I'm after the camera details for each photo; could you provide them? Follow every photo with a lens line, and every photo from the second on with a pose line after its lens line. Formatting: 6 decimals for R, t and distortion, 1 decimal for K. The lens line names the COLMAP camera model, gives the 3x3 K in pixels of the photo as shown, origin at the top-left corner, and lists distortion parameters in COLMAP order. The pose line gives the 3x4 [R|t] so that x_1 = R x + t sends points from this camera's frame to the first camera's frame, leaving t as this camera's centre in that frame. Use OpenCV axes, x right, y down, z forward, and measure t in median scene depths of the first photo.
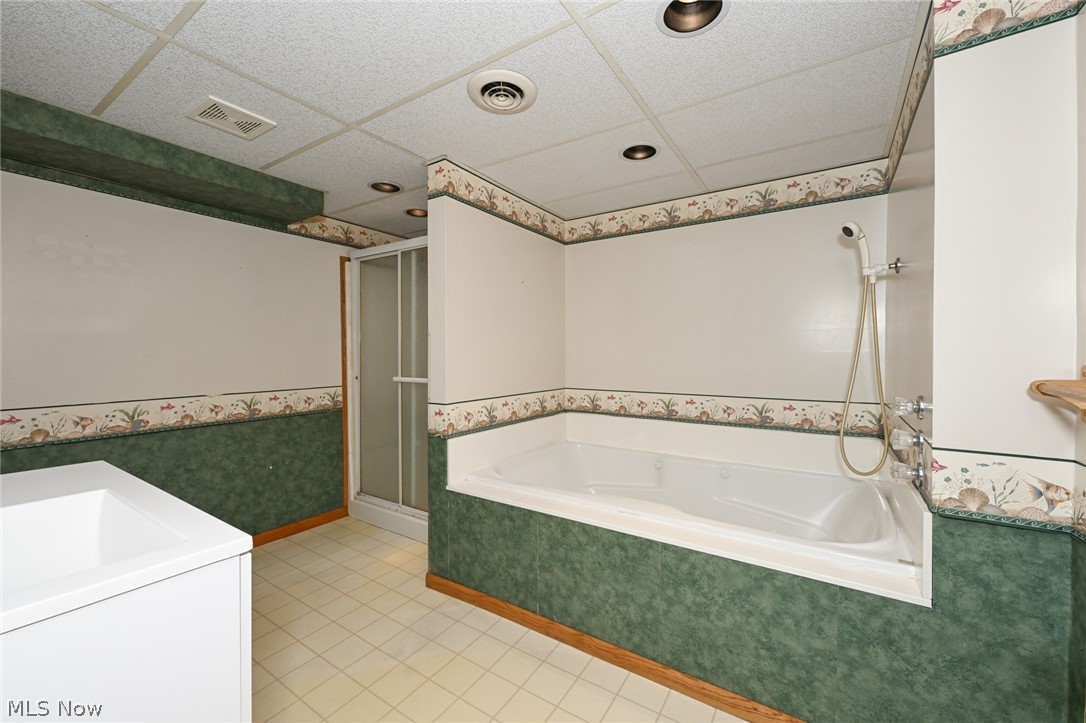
lens RADIAL K [[429.9, 0, 540.5], [0, 429.9, 356.0], [0, 0, 1]] dist [-0.006070, -0.000590]
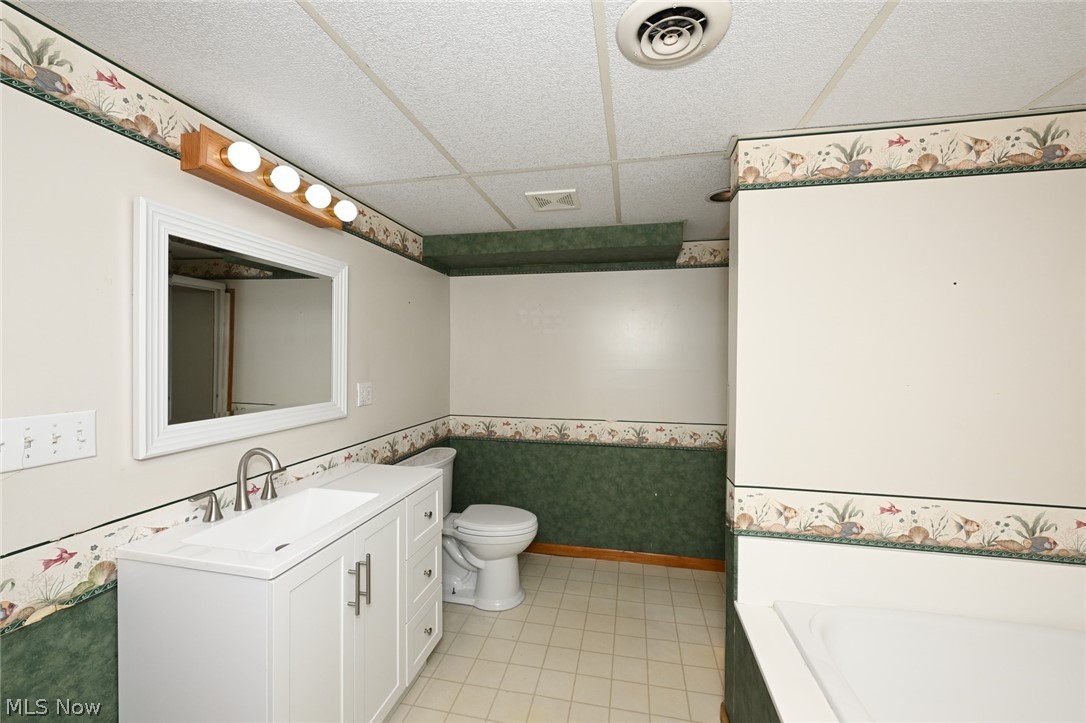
lens RADIAL K [[429.9, 0, 541.9], [0, 429.9, 359.0], [0, 0, 1]] dist [-0.006070, -0.000590]
pose [[0.366236, 0.009050, -0.930478, 0.265180], [-0.012910, 0.999906, 0.004644, -0.079663], [0.930433, 0.010311, 0.366318, 0.366207]]
